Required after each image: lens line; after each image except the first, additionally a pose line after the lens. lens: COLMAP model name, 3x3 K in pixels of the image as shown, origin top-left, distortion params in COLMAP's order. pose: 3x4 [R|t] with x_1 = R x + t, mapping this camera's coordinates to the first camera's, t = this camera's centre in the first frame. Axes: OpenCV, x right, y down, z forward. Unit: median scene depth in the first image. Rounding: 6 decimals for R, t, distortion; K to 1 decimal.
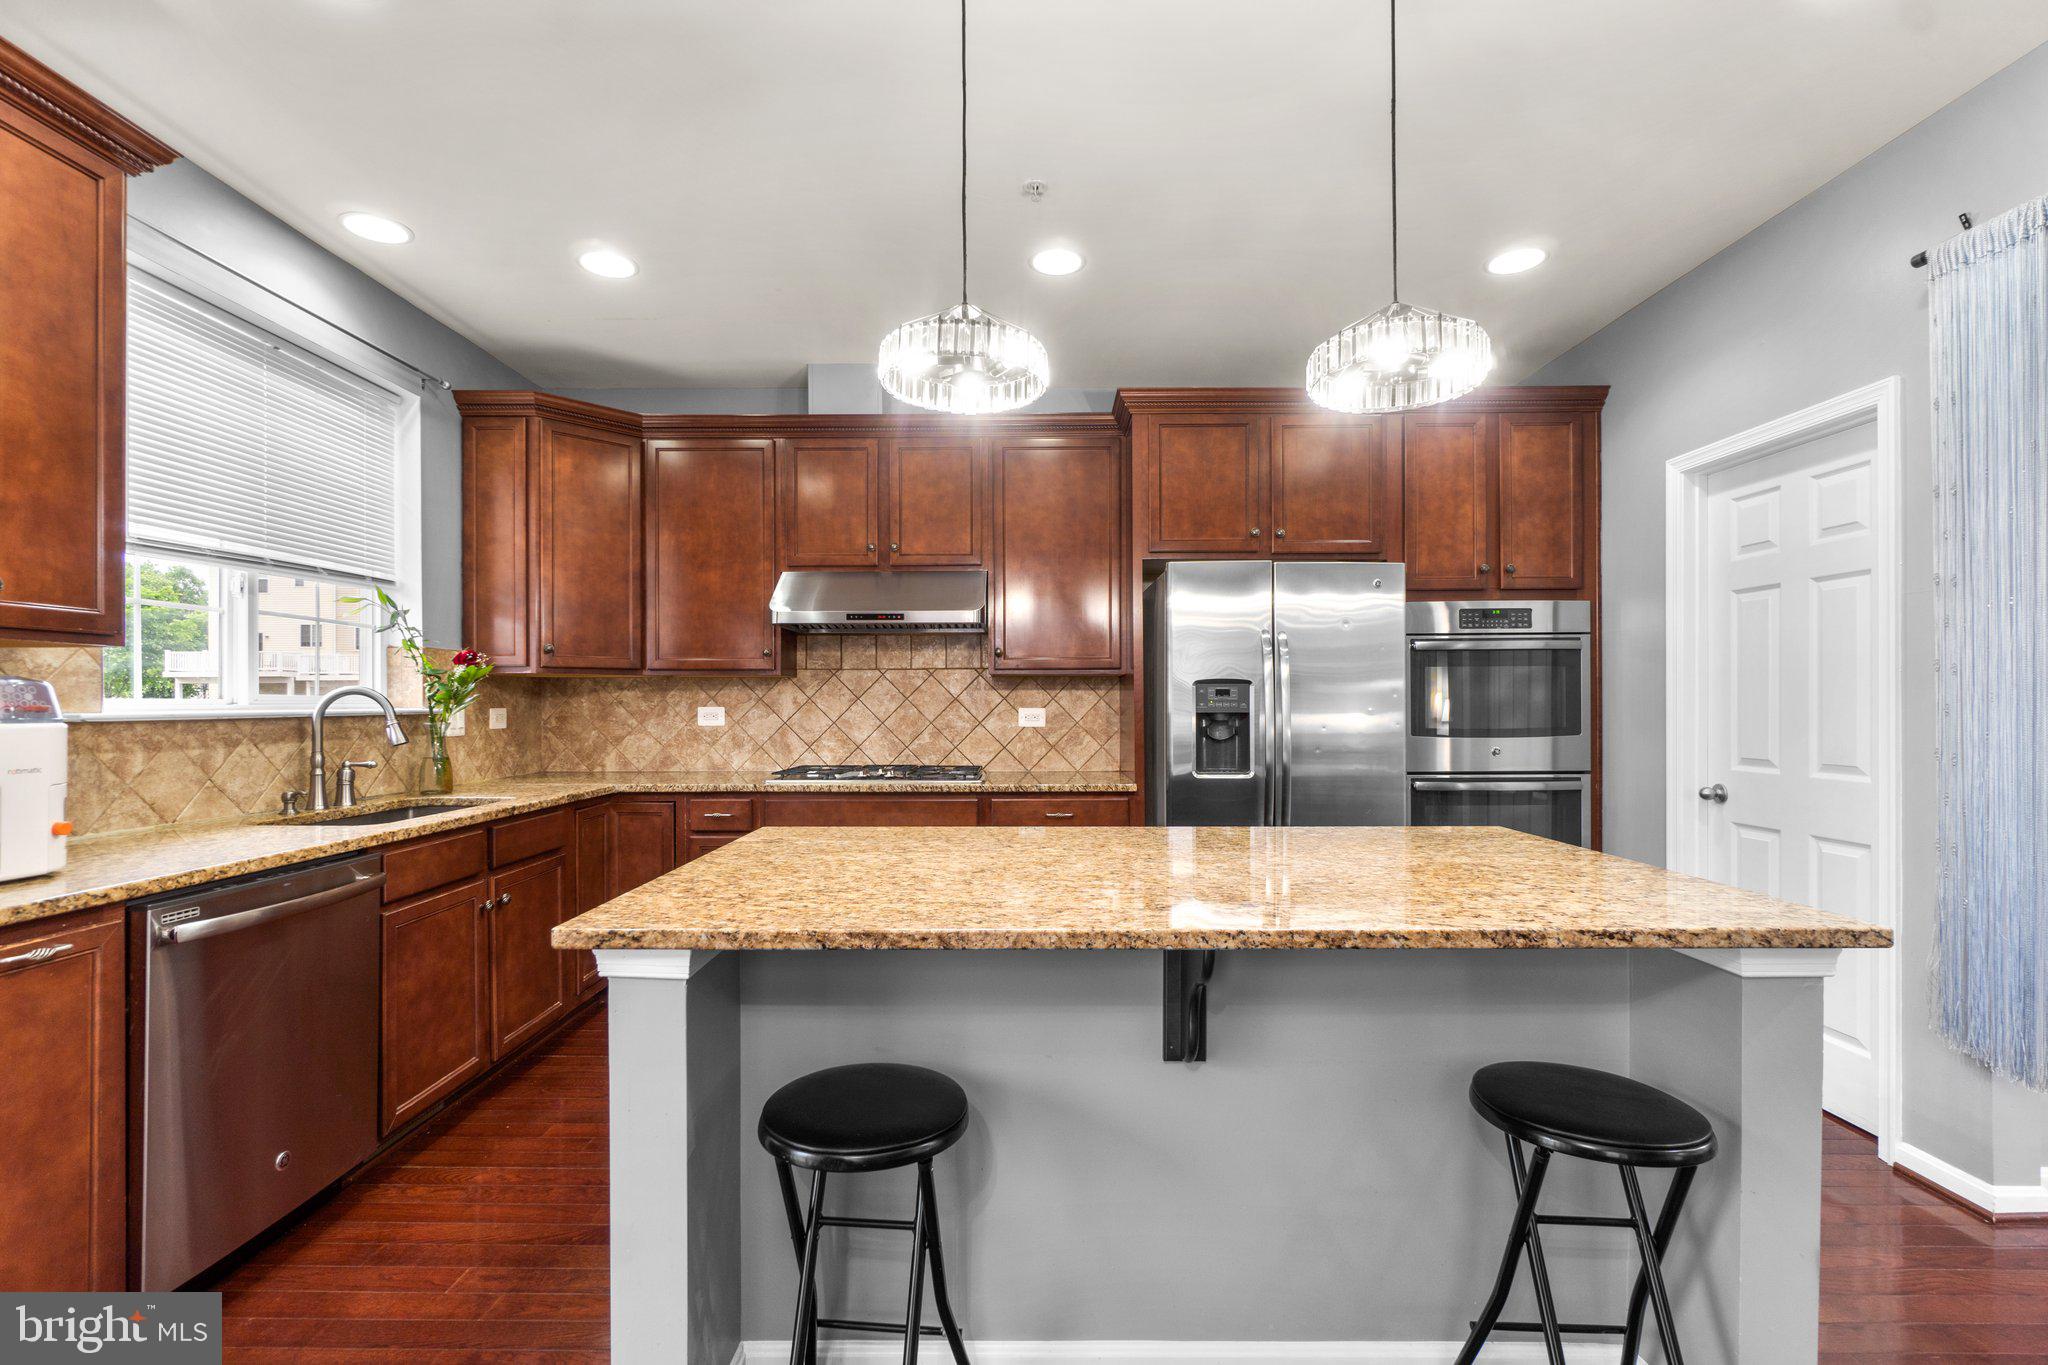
lens RADIAL K [[885.5, 0, 1020.3], [0, 885.5, 699.2], [0, 0, 1]] dist [-0.006806, 0.002162]
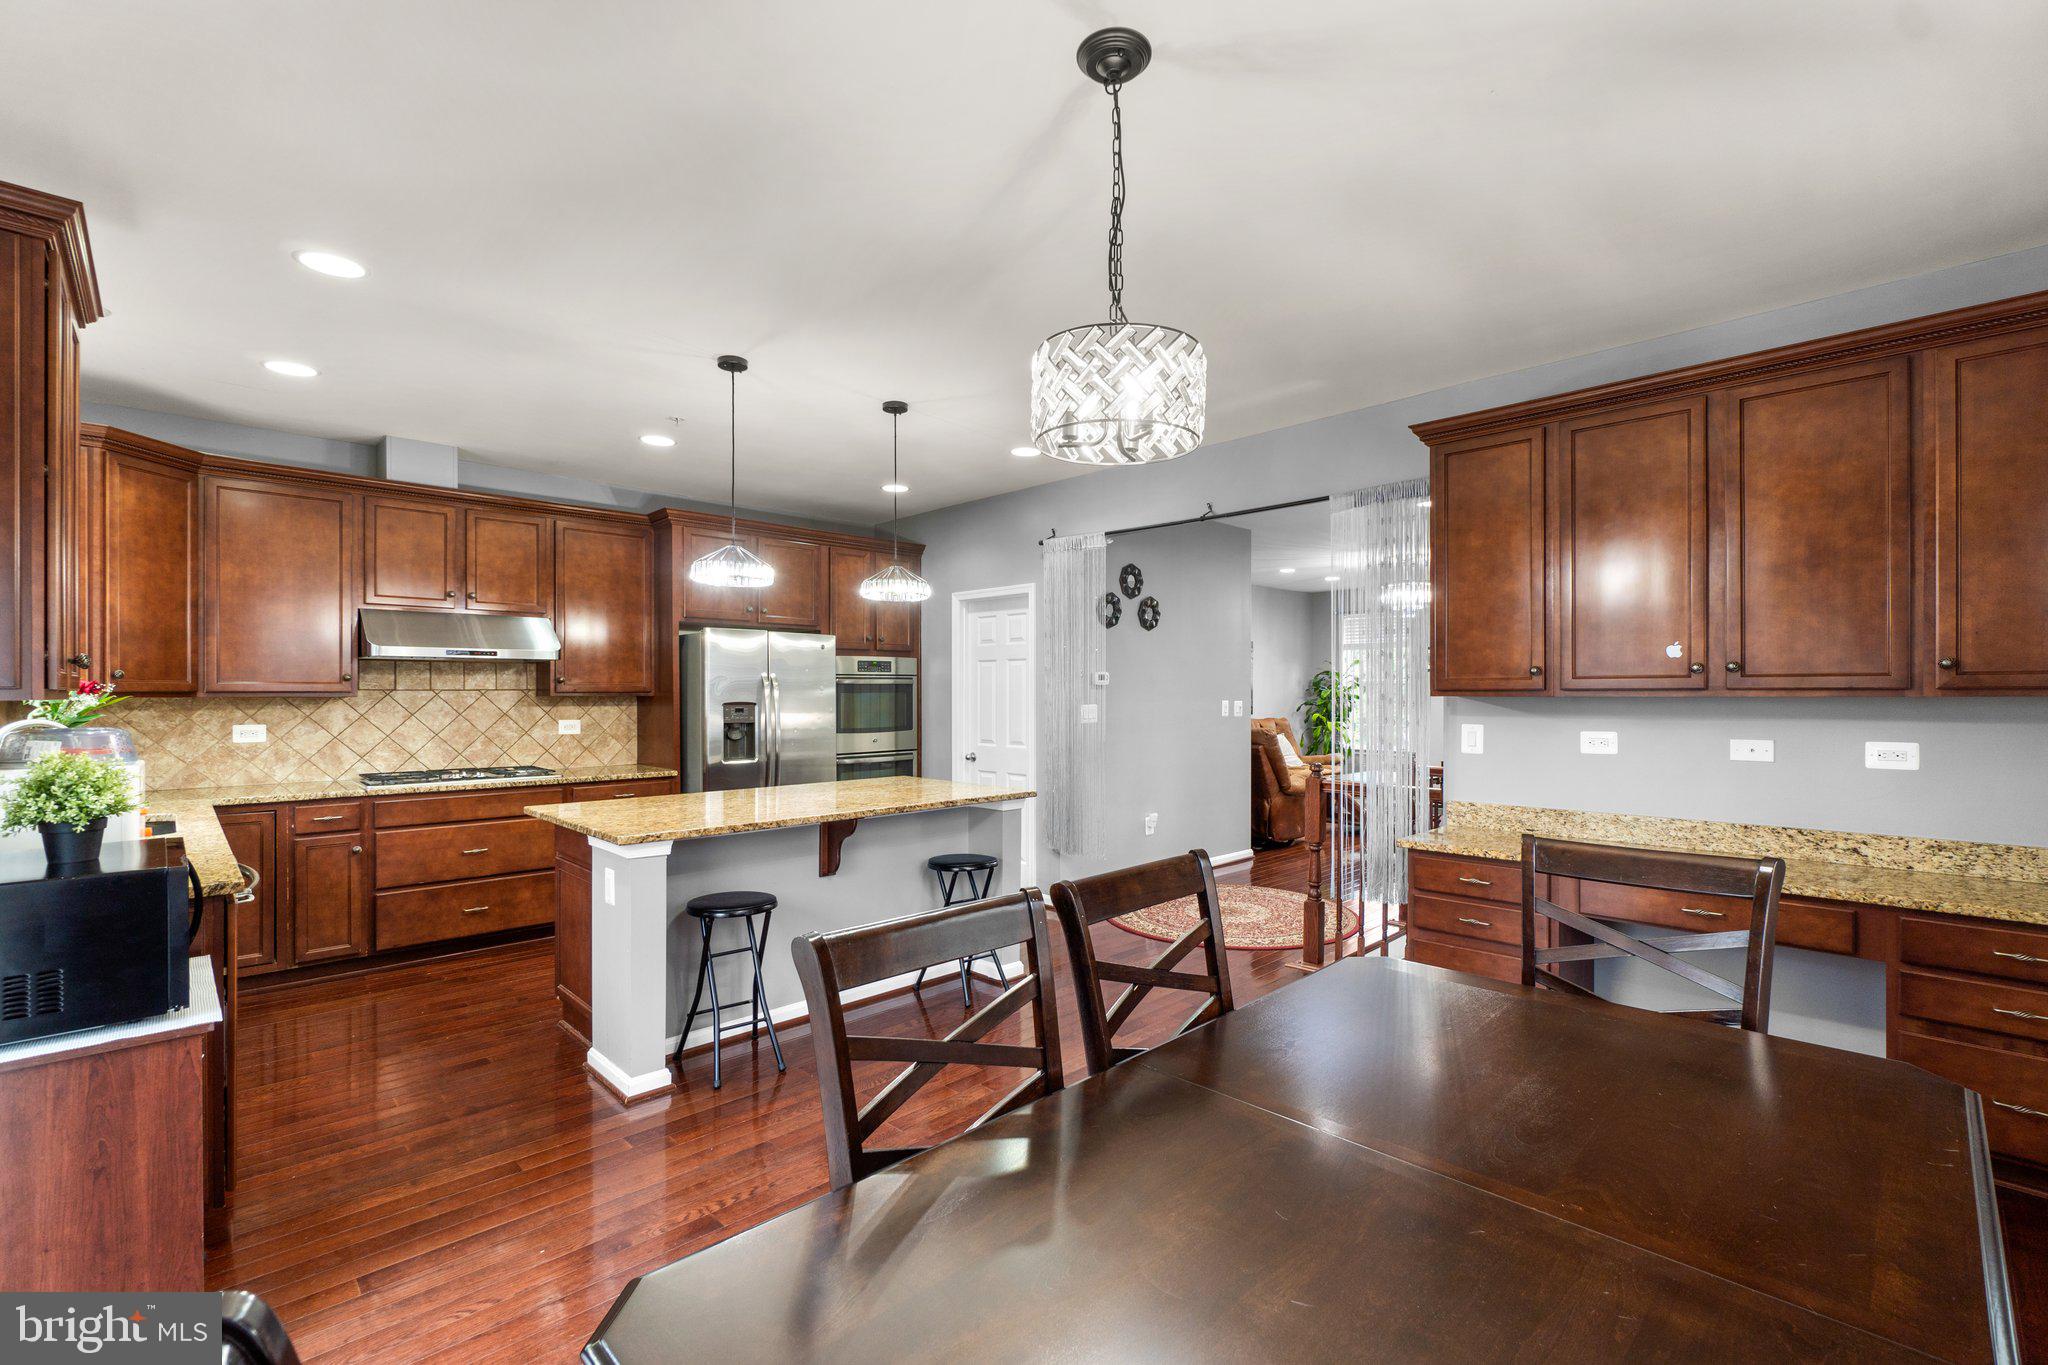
lens RADIAL K [[885.5, 0, 1023.2], [0, 885.5, 688.9], [0, 0, 1]] dist [-0.006806, 0.002162]
pose [[0.709360, 0.004972, 0.704829, -0.509575], [-0.004163, 0.999987, -0.002864, -0.041521], [-0.704834, -0.000903, 0.709371, -0.484550]]
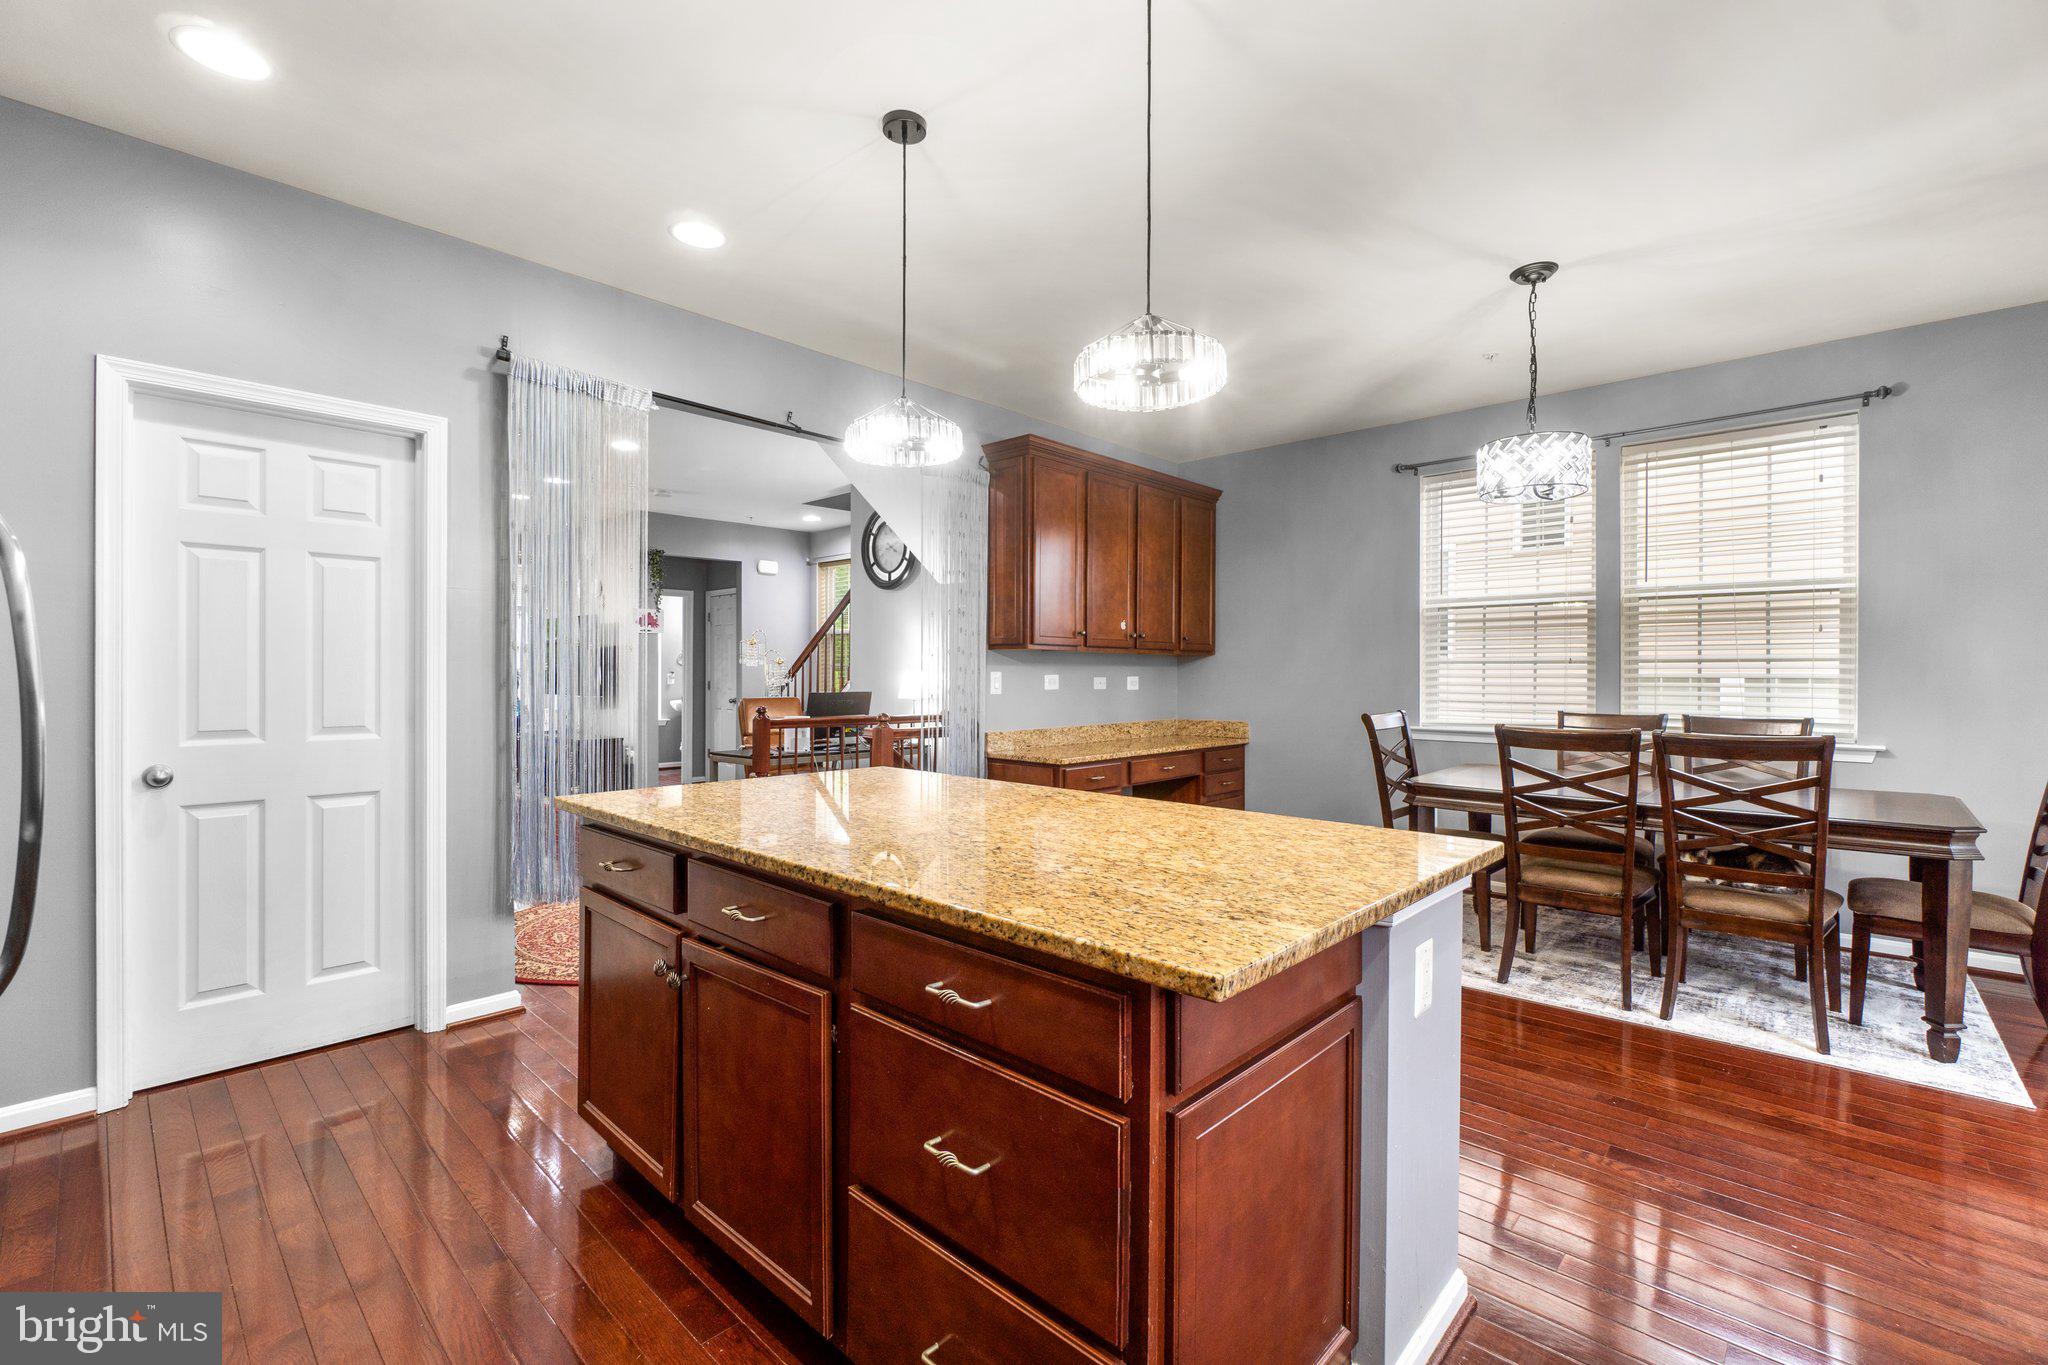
lens RADIAL K [[885.5, 0, 1028.8], [0, 885.5, 676.3], [0, 0, 1]] dist [-0.006806, 0.002162]
pose [[-0.734796, -0.003925, 0.678276, -0.339850], [-0.006093, 0.999981, -0.000814, 0.004933], [-0.678260, -0.004731, -0.734807, 0.898705]]
